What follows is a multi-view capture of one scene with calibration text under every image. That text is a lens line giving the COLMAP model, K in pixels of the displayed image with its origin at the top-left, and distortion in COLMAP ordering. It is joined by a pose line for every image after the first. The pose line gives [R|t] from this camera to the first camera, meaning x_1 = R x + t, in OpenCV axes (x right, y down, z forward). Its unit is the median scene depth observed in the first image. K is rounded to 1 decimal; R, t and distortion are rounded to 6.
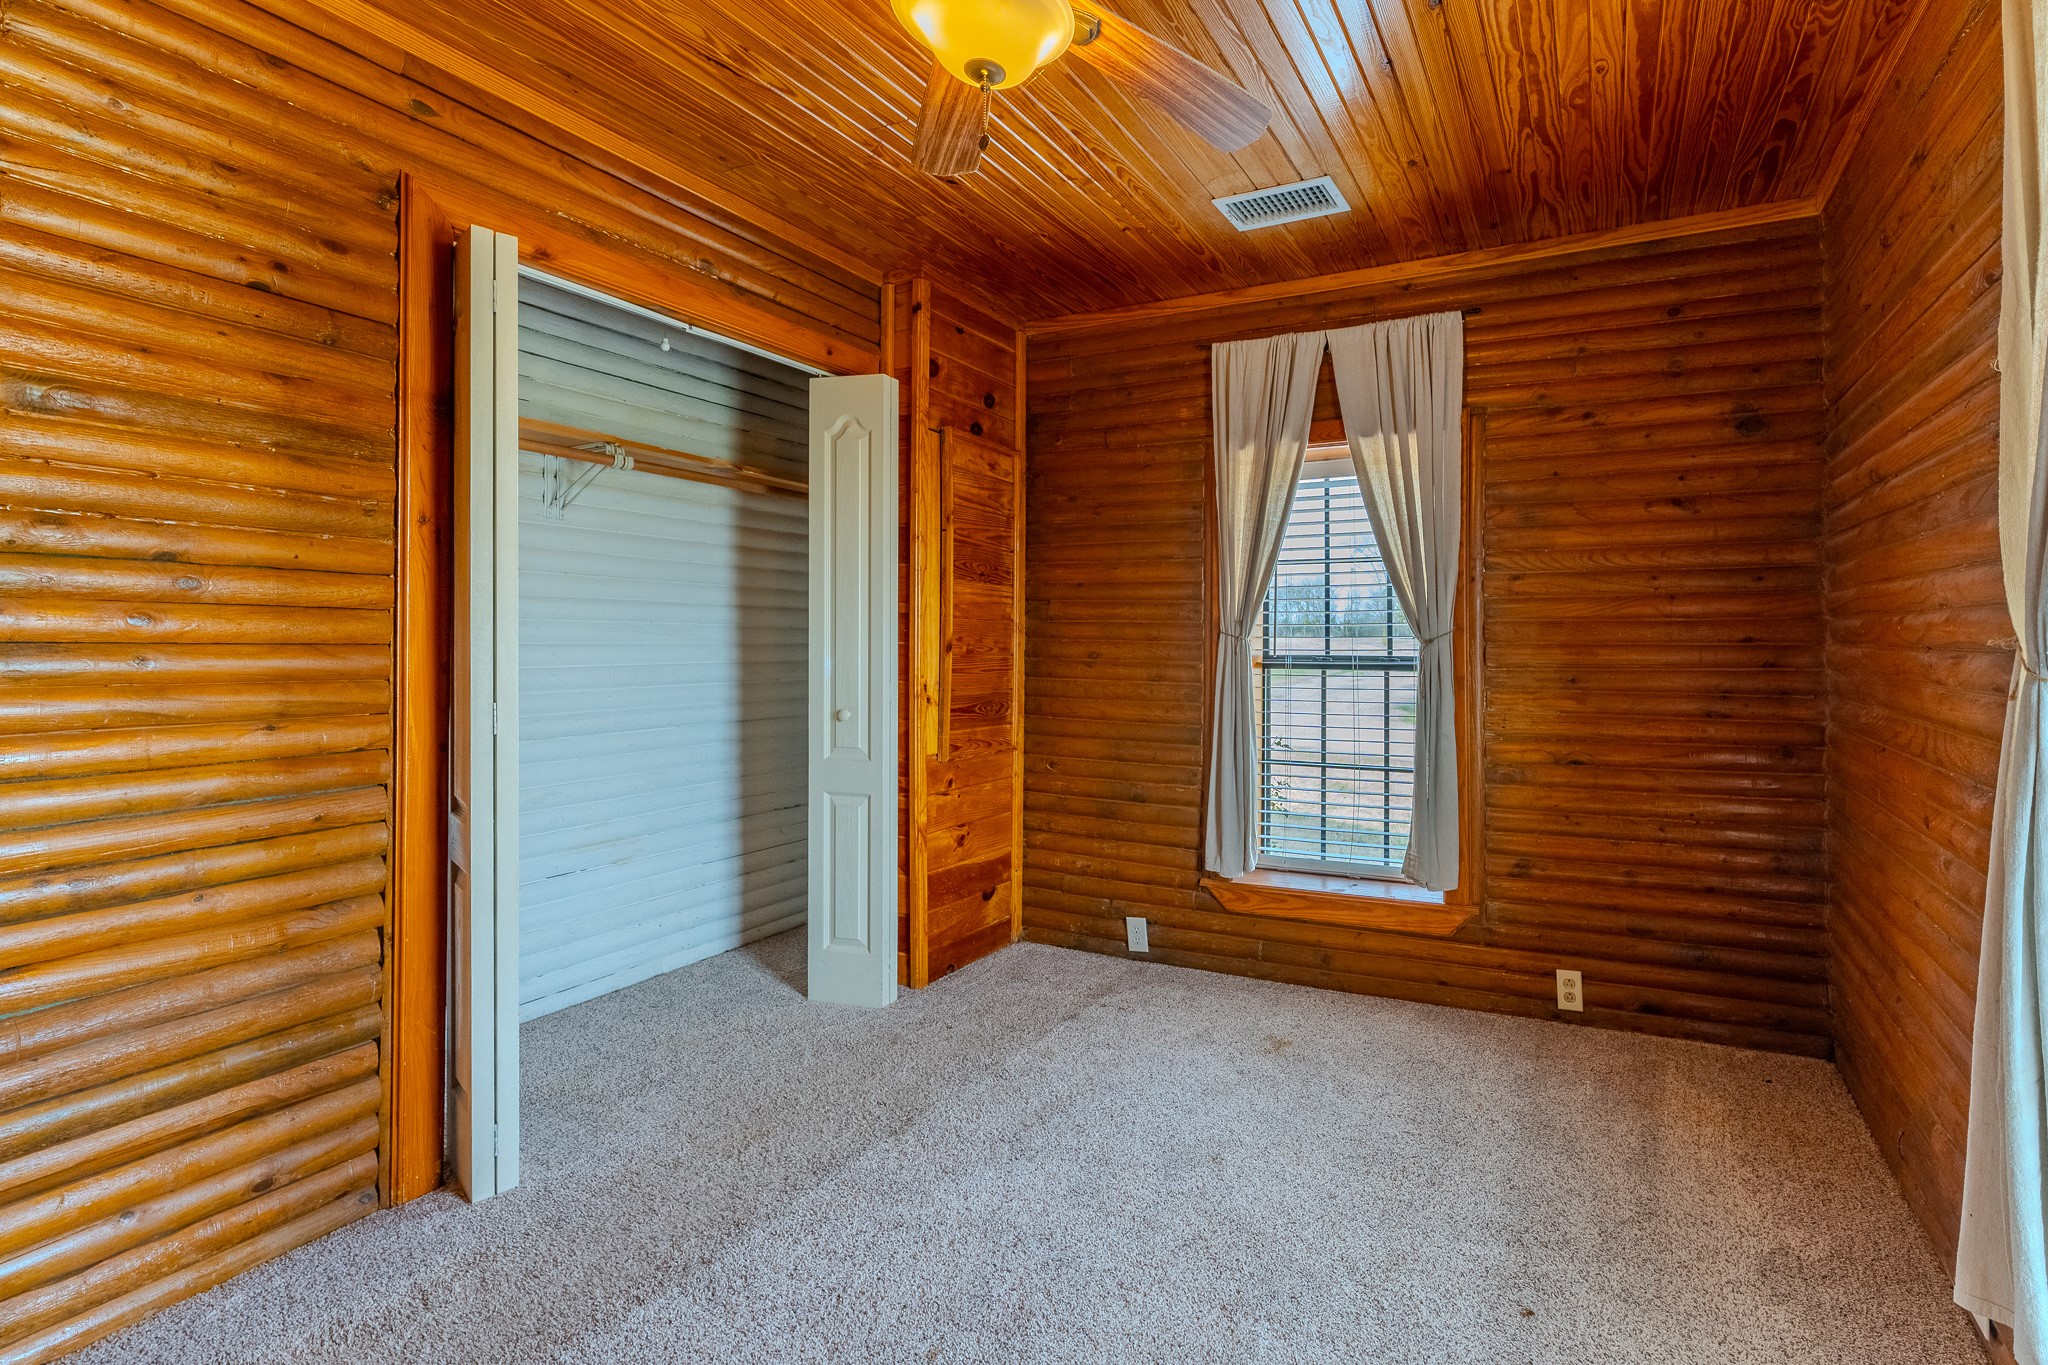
lens RADIAL K [[837.0, 0, 1026.3], [0, 837.0, 645.5], [0, 0, 1]] dist [0.001592, 0.000011]
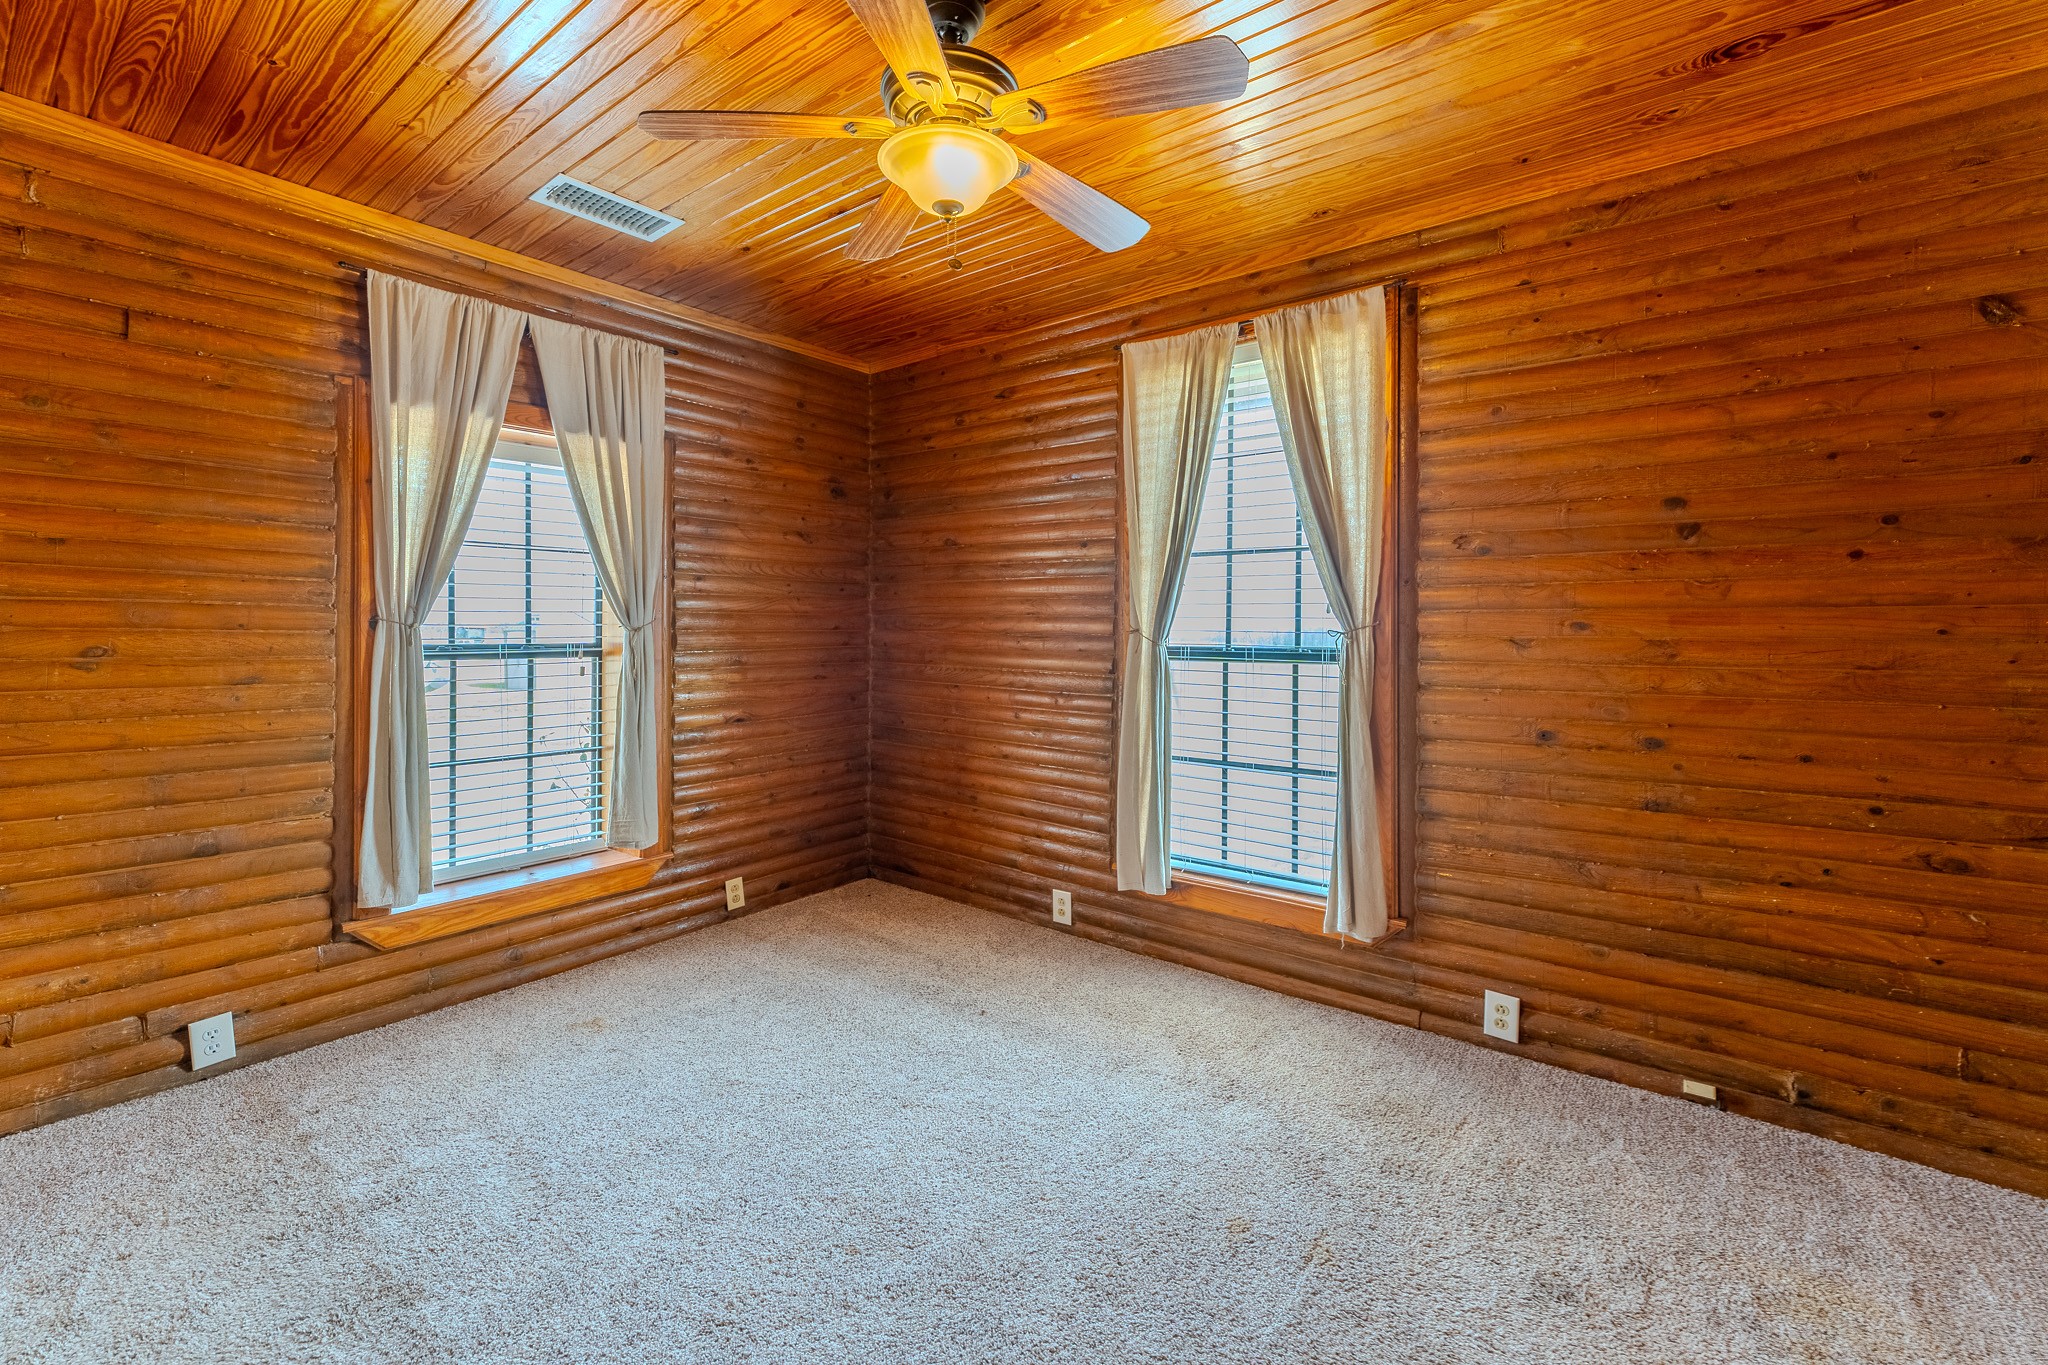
lens RADIAL K [[846.7, 0, 1023.6], [0, 846.7, 631.1], [0, 0, 1]] dist [-0.017253, 0.000221]
pose [[0.274996, -0.004396, 0.961435, -0.433144], [0.004868, 0.999983, 0.003180, -0.003243], [-0.961433, 0.003806, 0.275013, 0.170457]]
